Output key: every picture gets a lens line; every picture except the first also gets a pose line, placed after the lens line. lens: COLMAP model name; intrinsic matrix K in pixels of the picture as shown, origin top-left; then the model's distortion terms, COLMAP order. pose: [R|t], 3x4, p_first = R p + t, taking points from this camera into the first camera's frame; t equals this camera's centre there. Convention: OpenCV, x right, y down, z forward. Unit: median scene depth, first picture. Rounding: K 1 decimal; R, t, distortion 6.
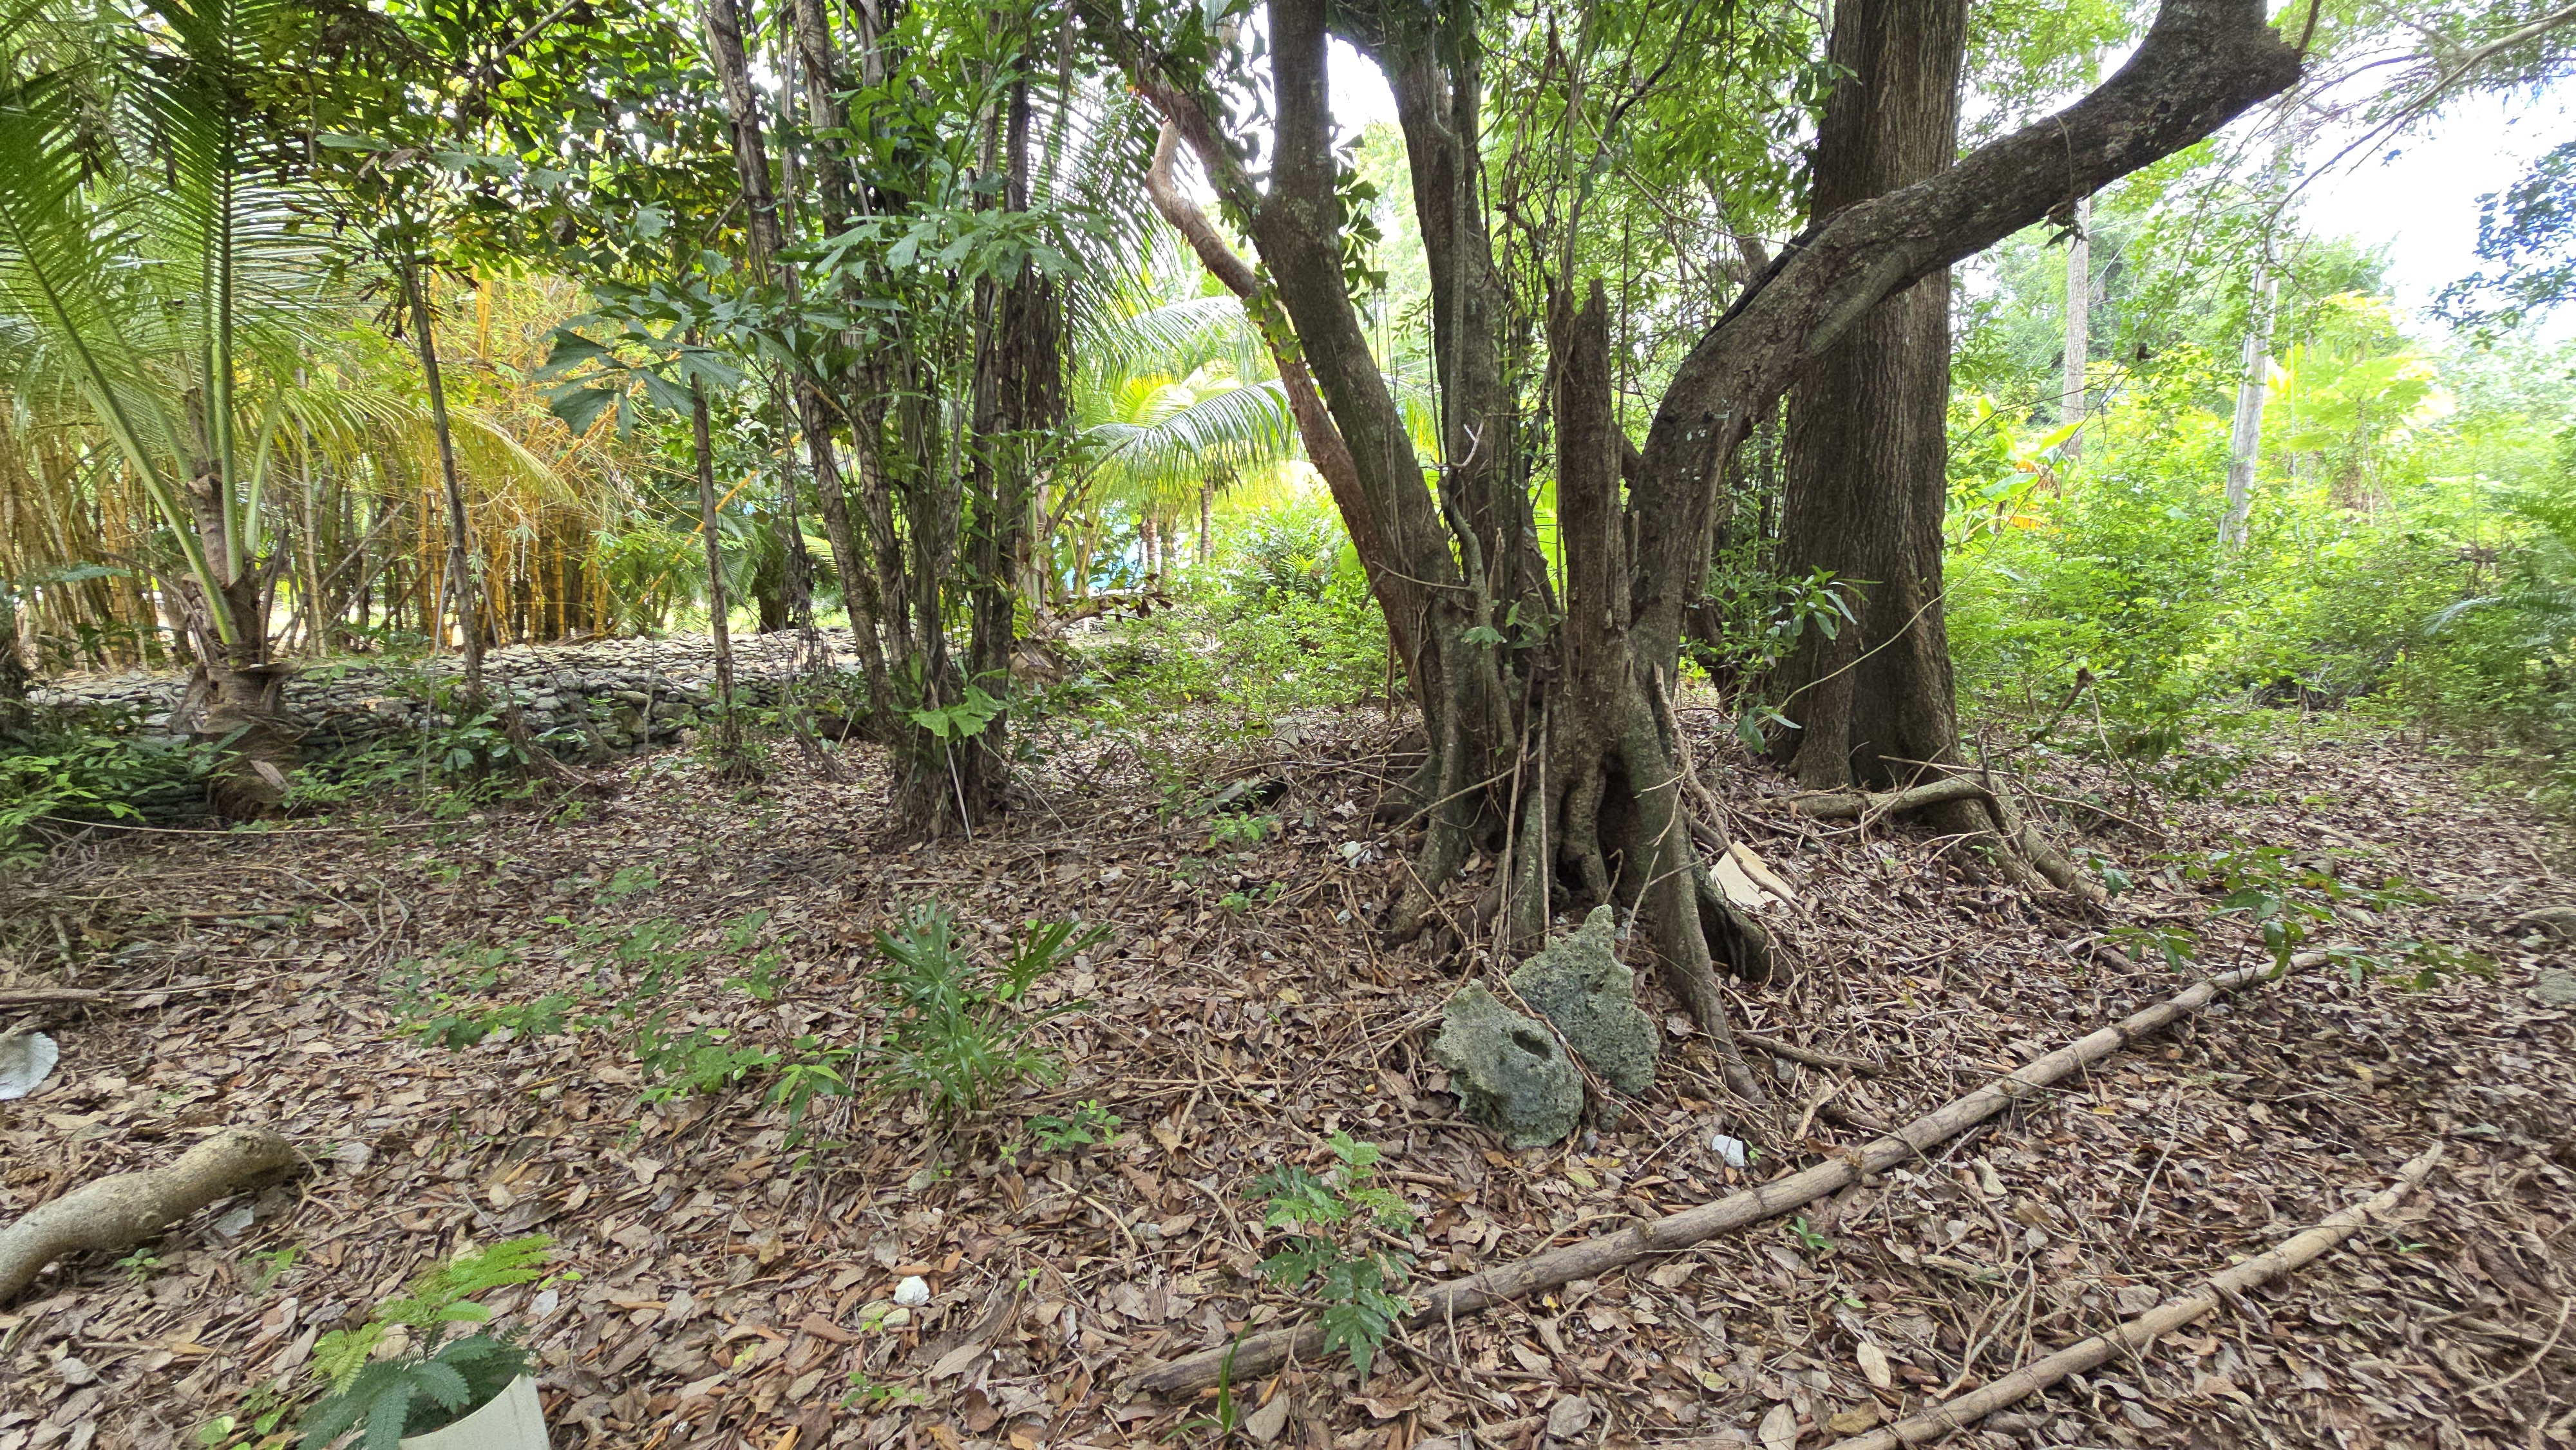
lens RADIAL K [[1037.5, 0, 1299.2], [0, 1037.5, 717.5], [0, 0, 1]] dist [0.018803, -0.013977]
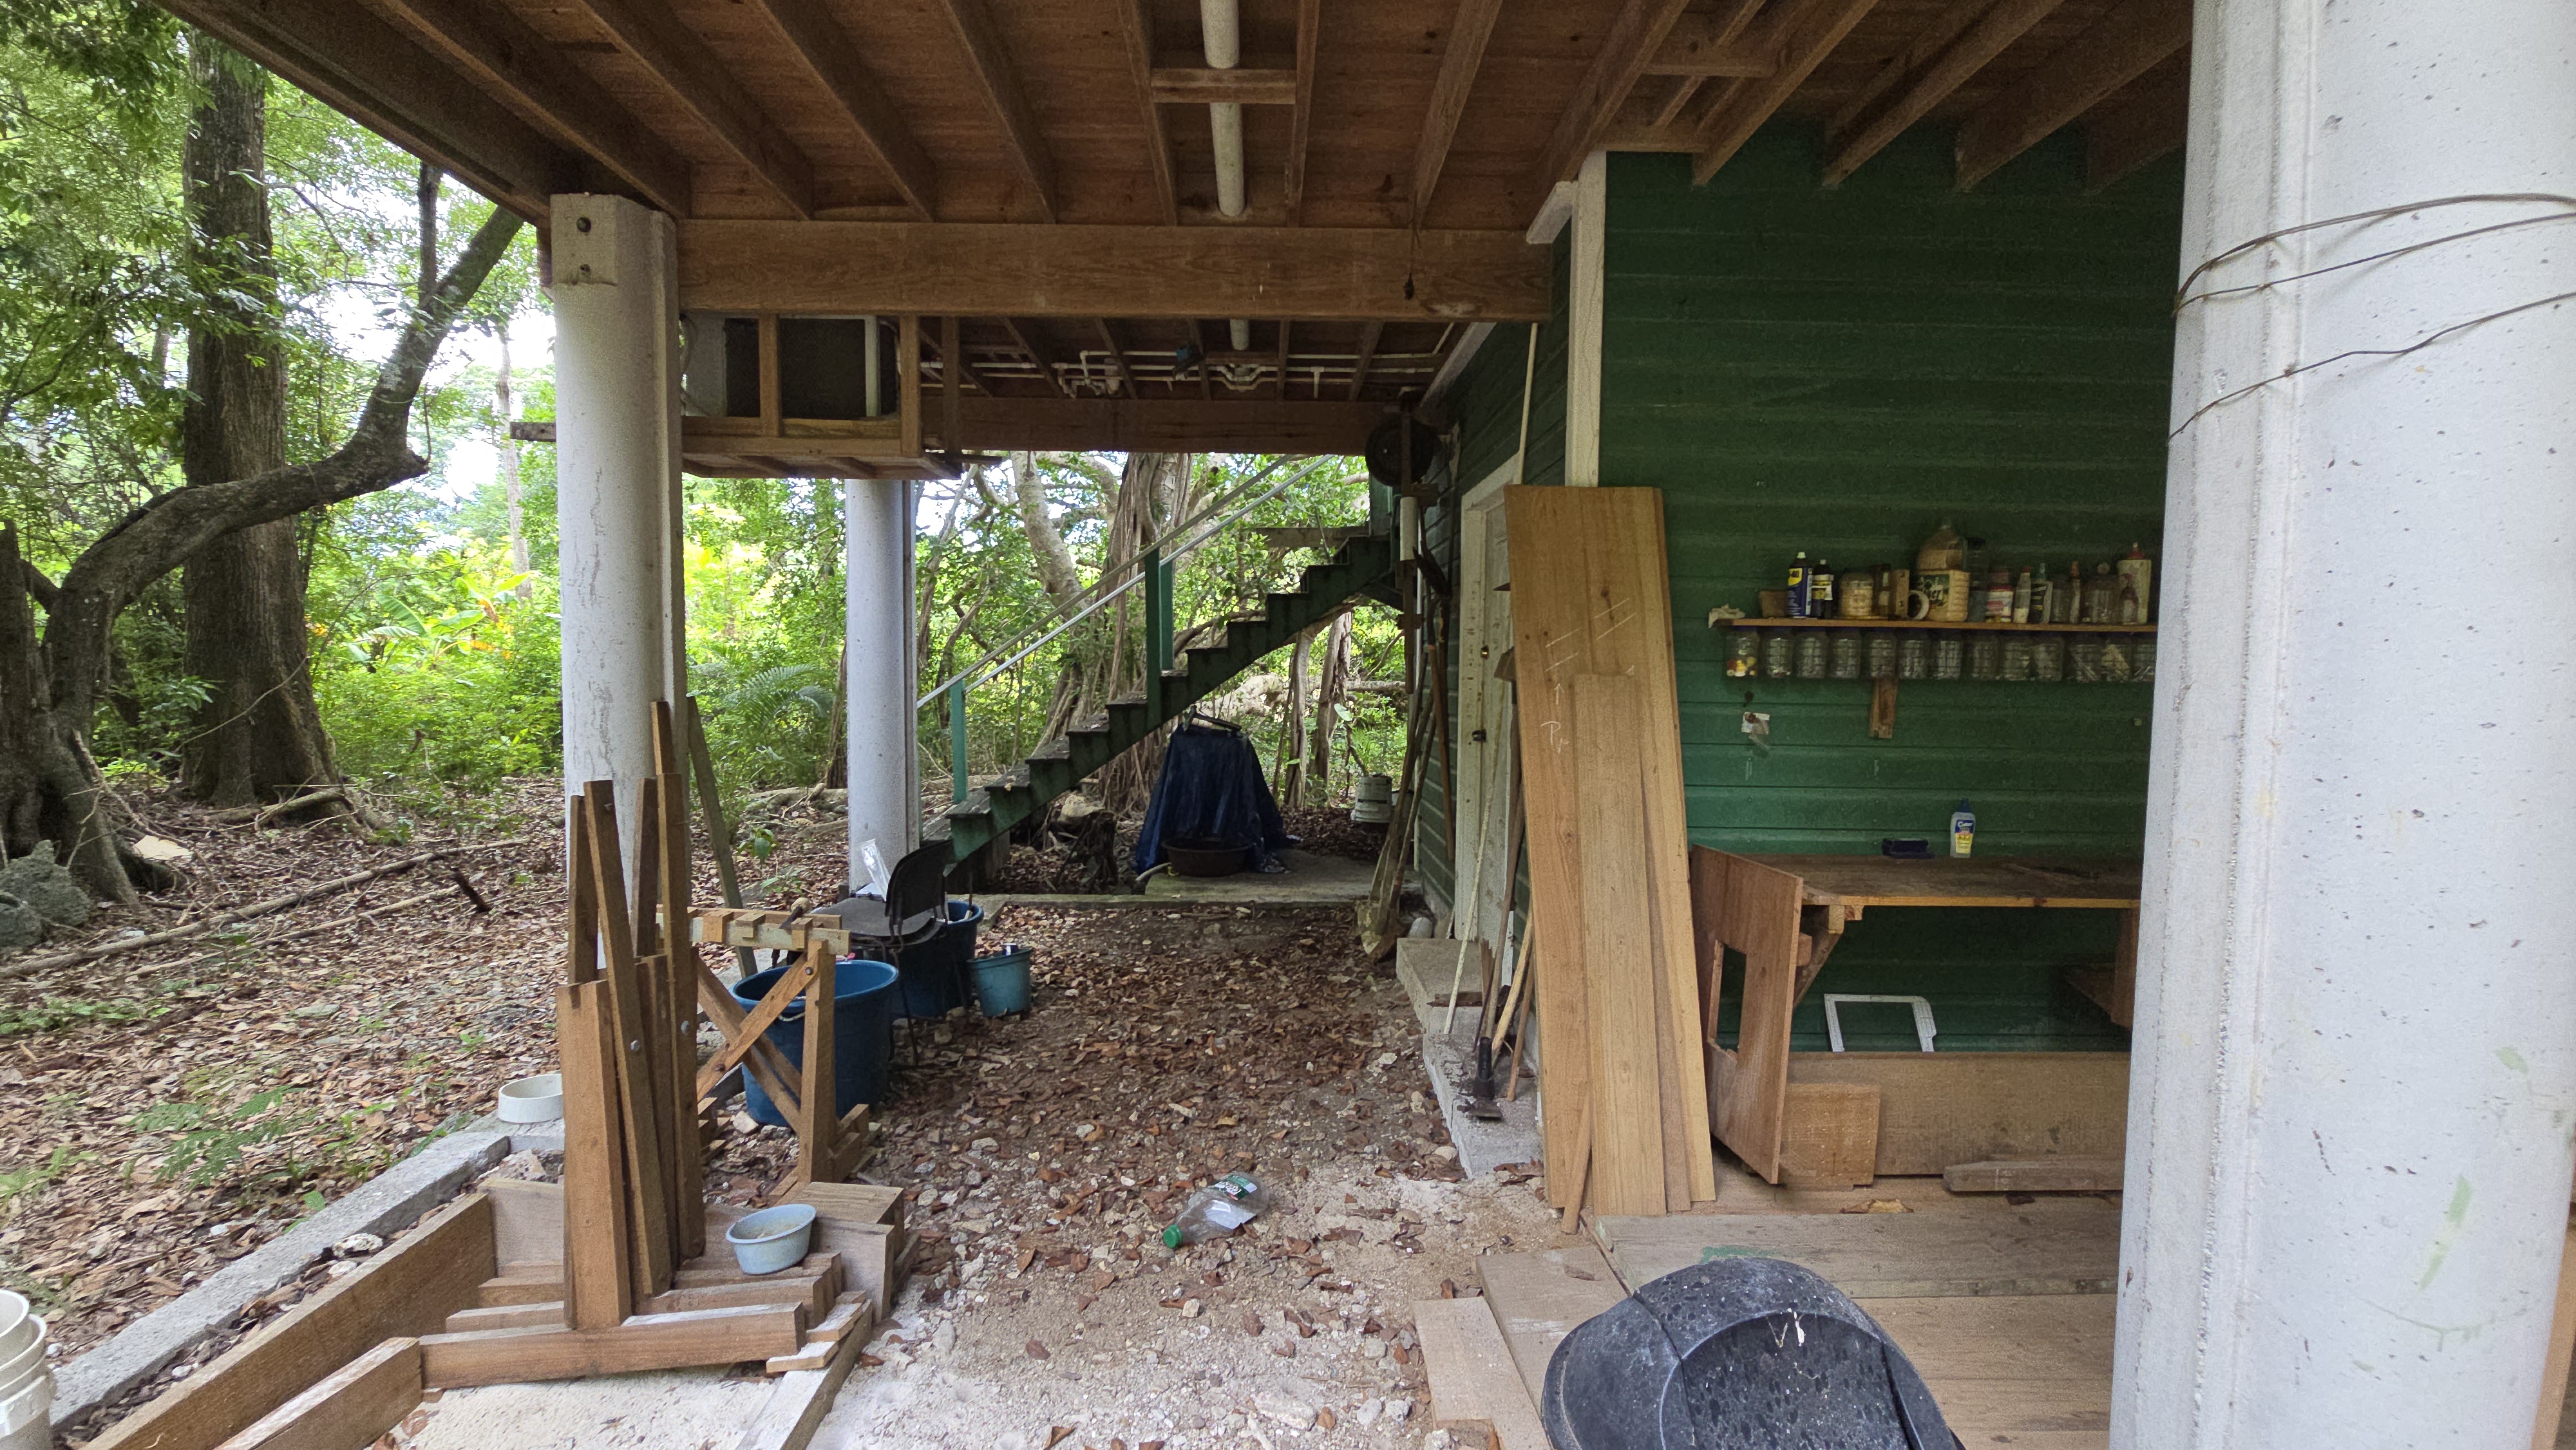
lens RADIAL K [[1019.5, 0, 1281.8], [0, 1019.5, 713.5], [0, 0, 1]] dist [0.057590, -0.031695]
pose [[0.397602, -0.037455, 0.916793, -0.418337], [0.139502, 0.990019, -0.020054, 0.223080], [-0.906891, 0.135868, 0.398859, -1.428152]]
